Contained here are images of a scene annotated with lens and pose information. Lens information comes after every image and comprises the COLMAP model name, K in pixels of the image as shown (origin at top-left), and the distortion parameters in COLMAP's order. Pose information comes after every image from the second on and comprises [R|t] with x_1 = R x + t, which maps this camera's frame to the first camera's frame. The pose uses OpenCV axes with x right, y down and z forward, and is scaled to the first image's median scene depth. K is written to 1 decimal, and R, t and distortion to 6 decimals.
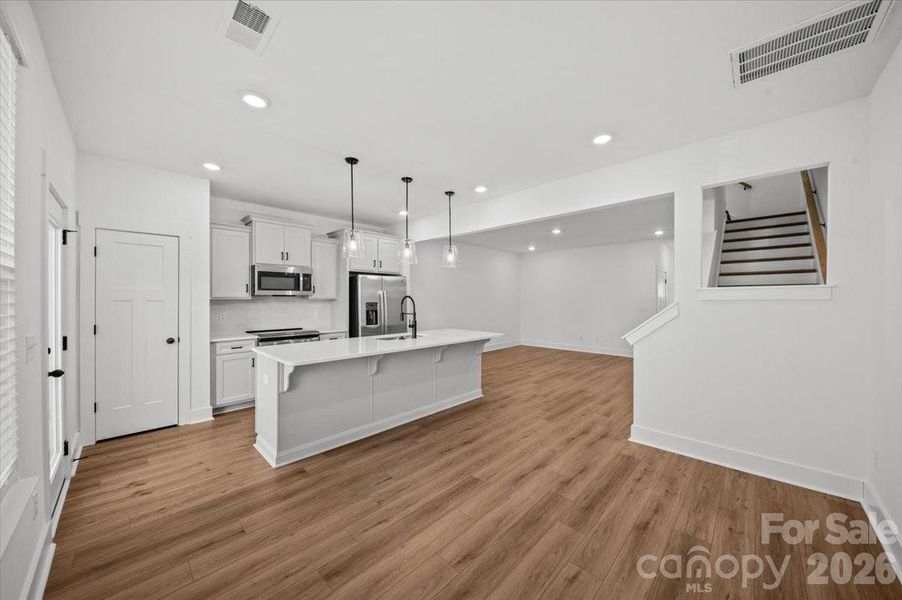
lens RADIAL K [[321.2, 0, 451.5], [0, 321.2, 299.4], [0, 0, 1]] dist [0.000301, -0.000133]
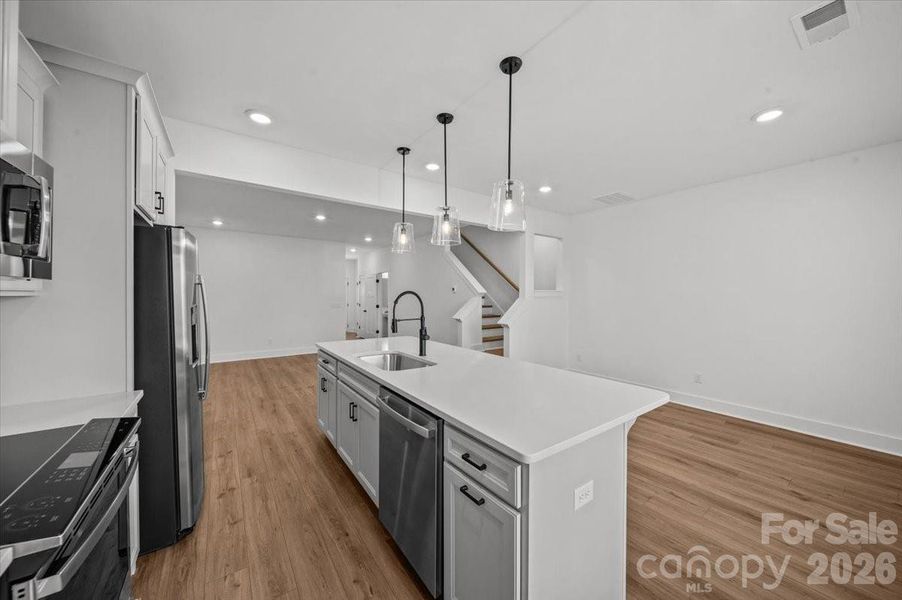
lens RADIAL K [[321.2, 0, 449.9], [0, 321.2, 295.1], [0, 0, 1]] dist [0.000301, -0.000133]
pose [[0.174517, 0.000098, 0.984654, -0.726530], [0.000761, 1.000000, -0.000234, -0.003837], [-0.984654, 0.000790, 0.174517, 0.781178]]
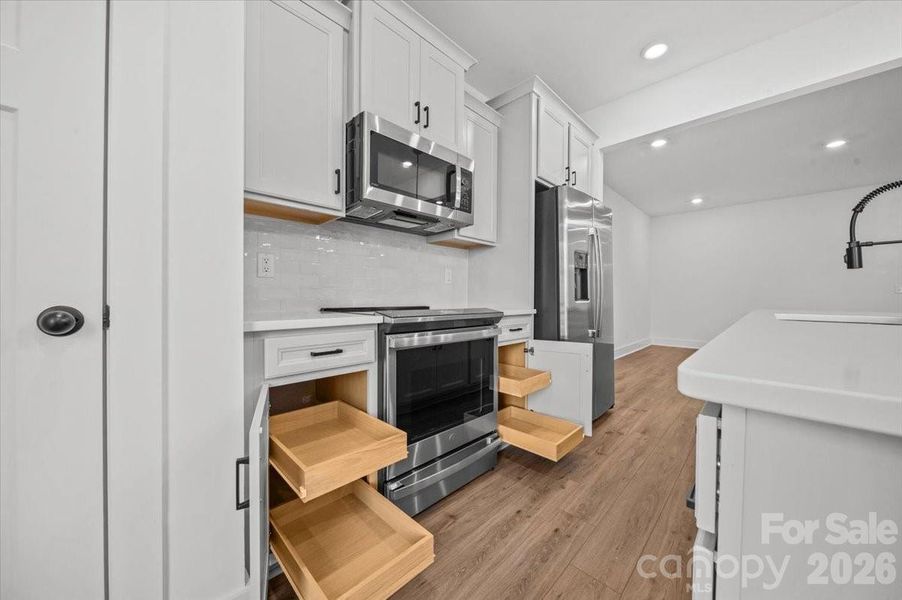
lens RADIAL K [[321.2, 0, 454.9], [0, 321.2, 297.7], [0, 0, 1]] dist [0.000301, -0.000133]
pose [[0.999851, 0.006390, 0.016042, -0.543293], [-0.006373, 0.999979, -0.001101, 0.097005], [-0.016048, 0.000999, 0.999871, 0.683564]]
